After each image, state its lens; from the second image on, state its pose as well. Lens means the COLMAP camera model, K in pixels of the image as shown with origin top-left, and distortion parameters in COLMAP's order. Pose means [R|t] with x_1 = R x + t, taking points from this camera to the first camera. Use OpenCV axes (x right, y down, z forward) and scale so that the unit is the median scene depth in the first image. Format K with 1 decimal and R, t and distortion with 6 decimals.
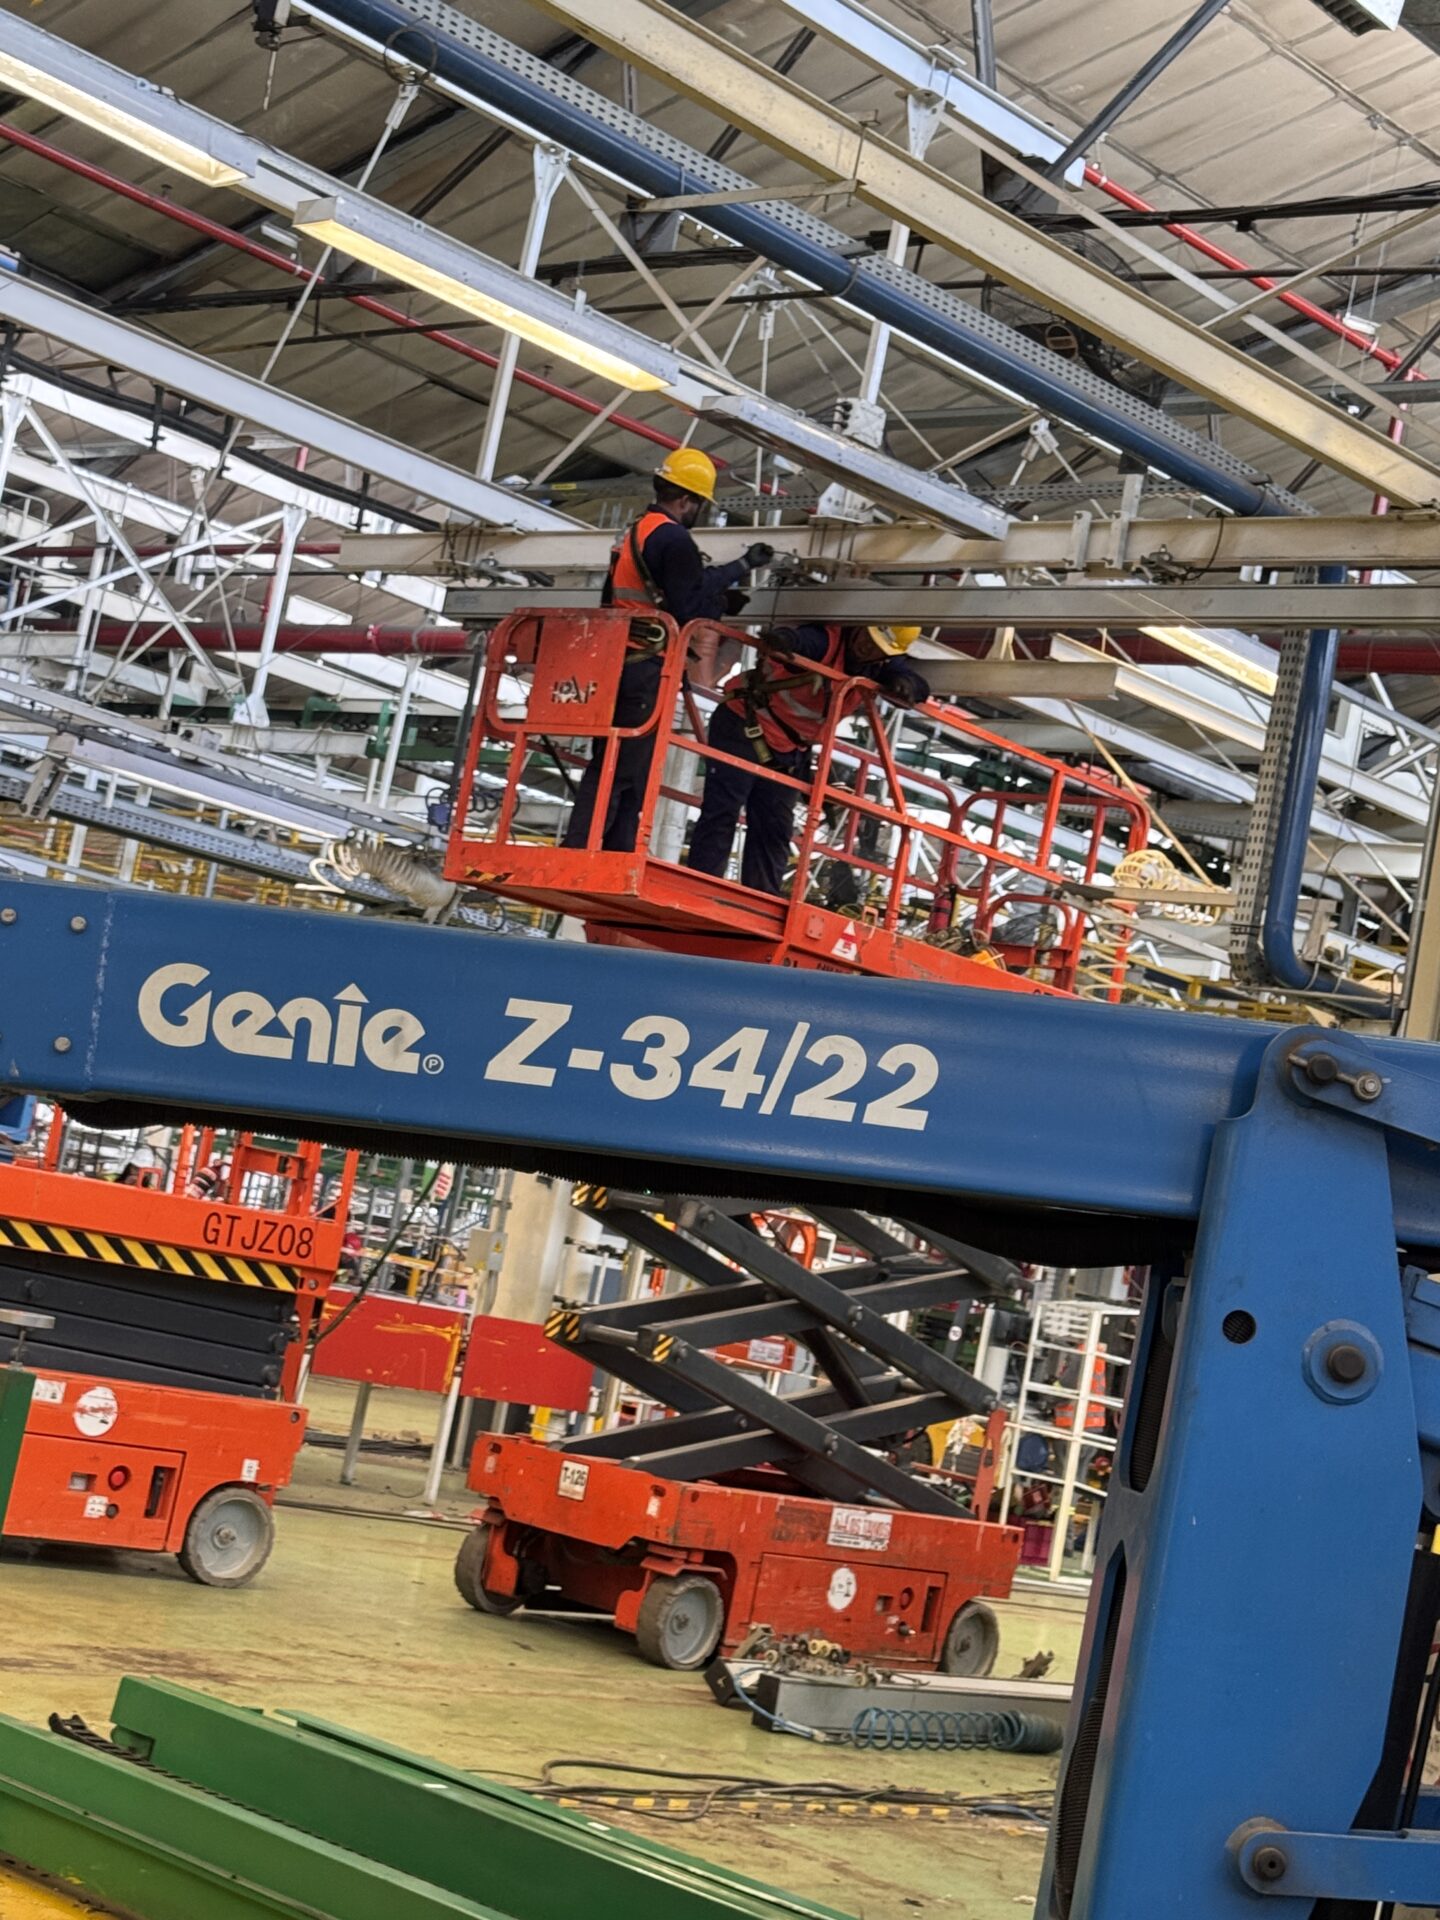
lens RADIAL K [[3289.7, 0, 721.2], [0, 3289.7, 987.6], [0, 0, 1]] dist [0.369716, -2.526787]
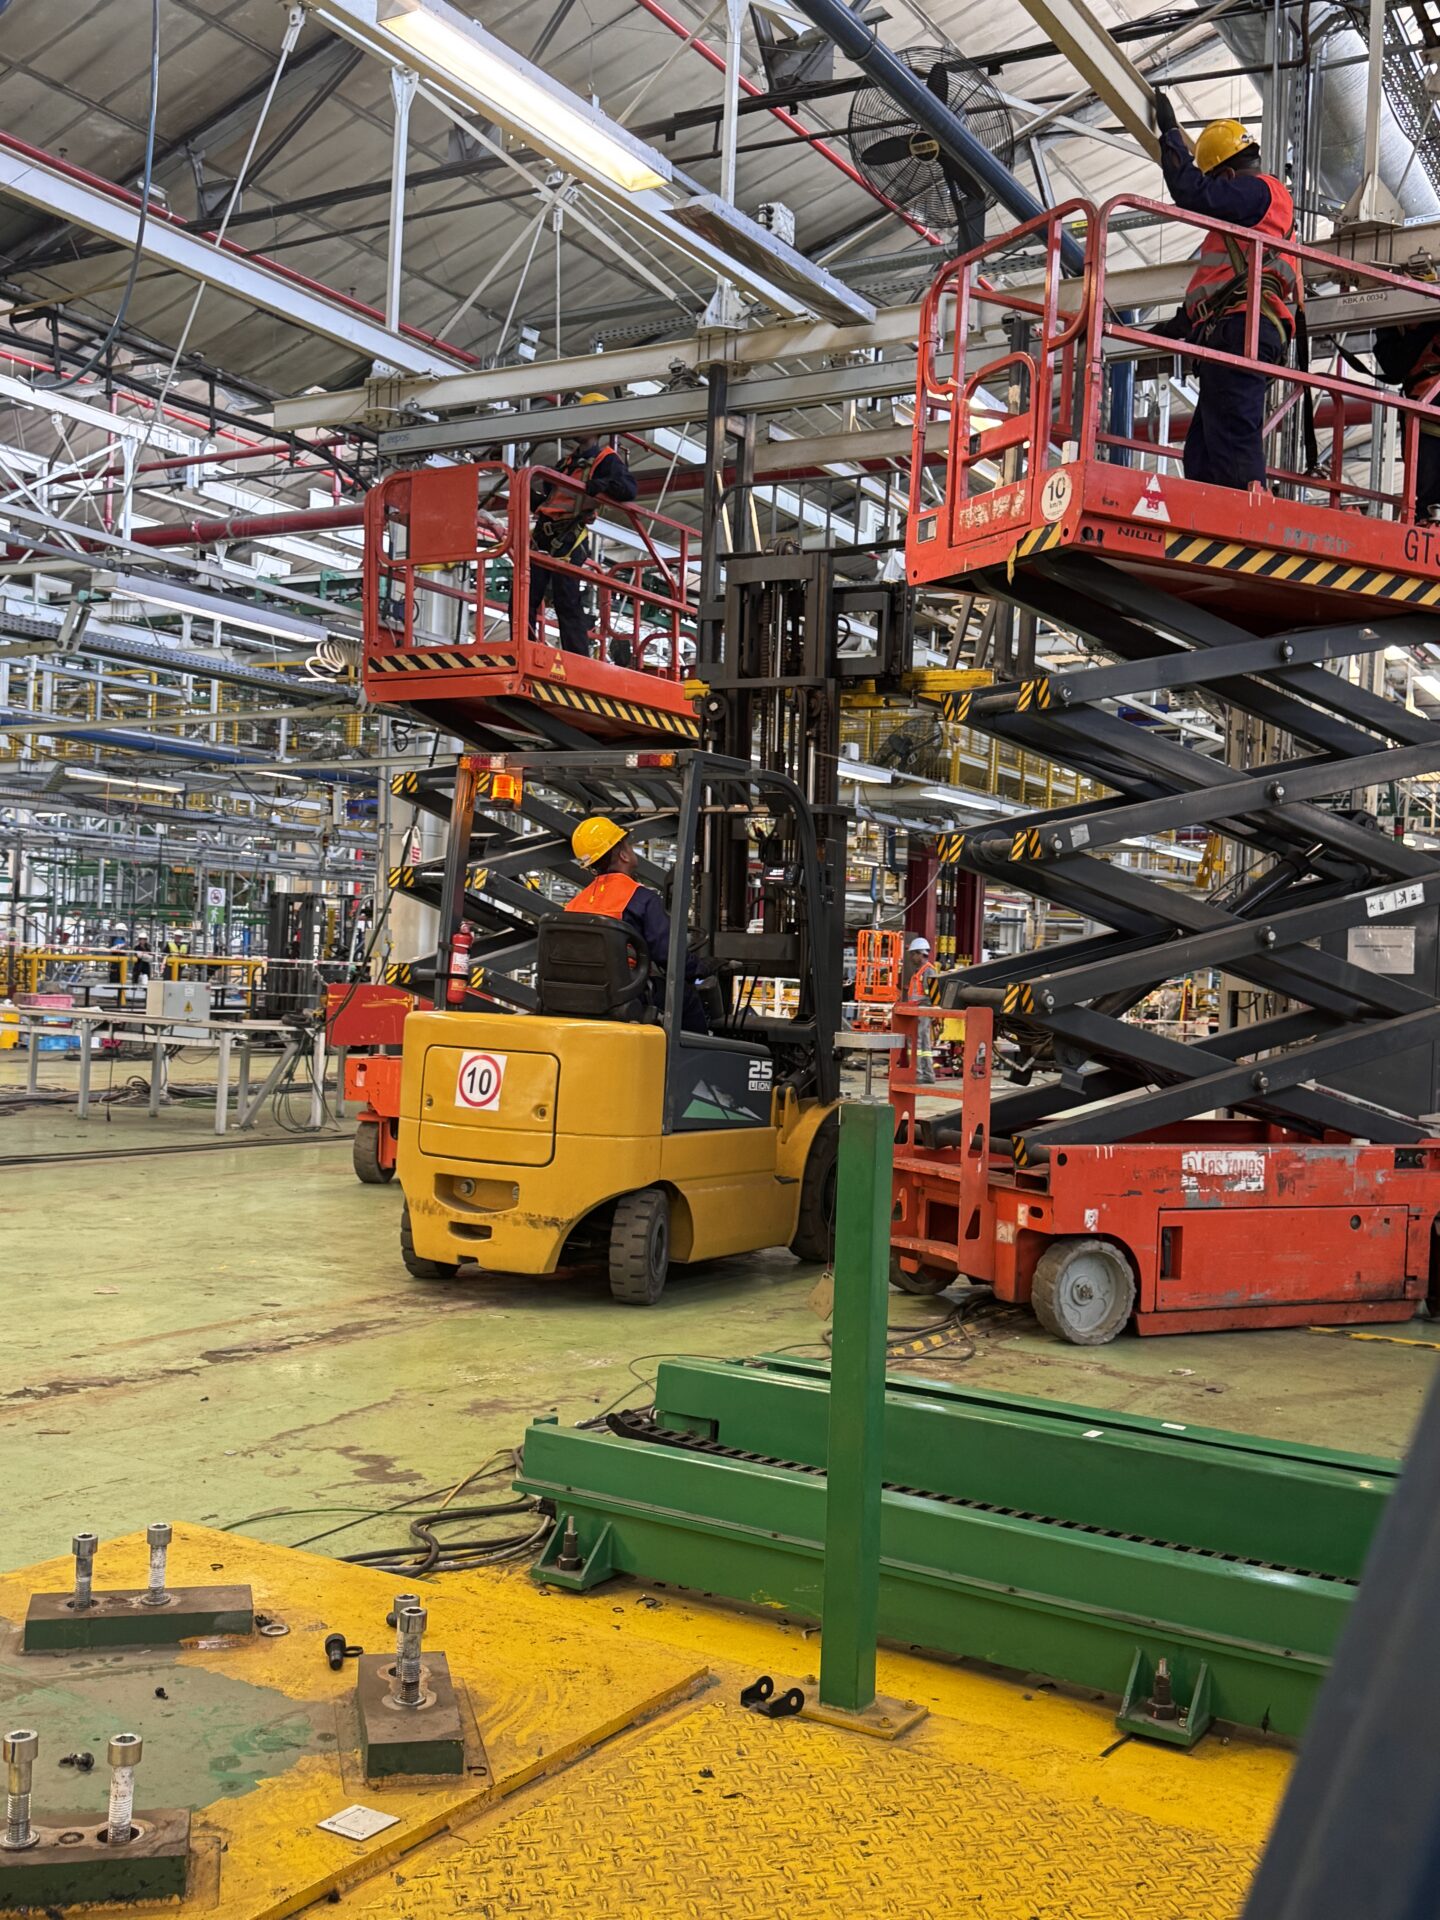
lens RADIAL K [[1896.2, 0, 722.4], [0, 1896.2, 964.9], [0, 0, 1]] dist [0.182756, -0.392539]
pose [[0.966819, -0.151428, 0.205745, -0.136911], [0.128973, 0.984535, 0.118561, 0.010871], [-0.220517, -0.088091, 0.971397, 0.229432]]
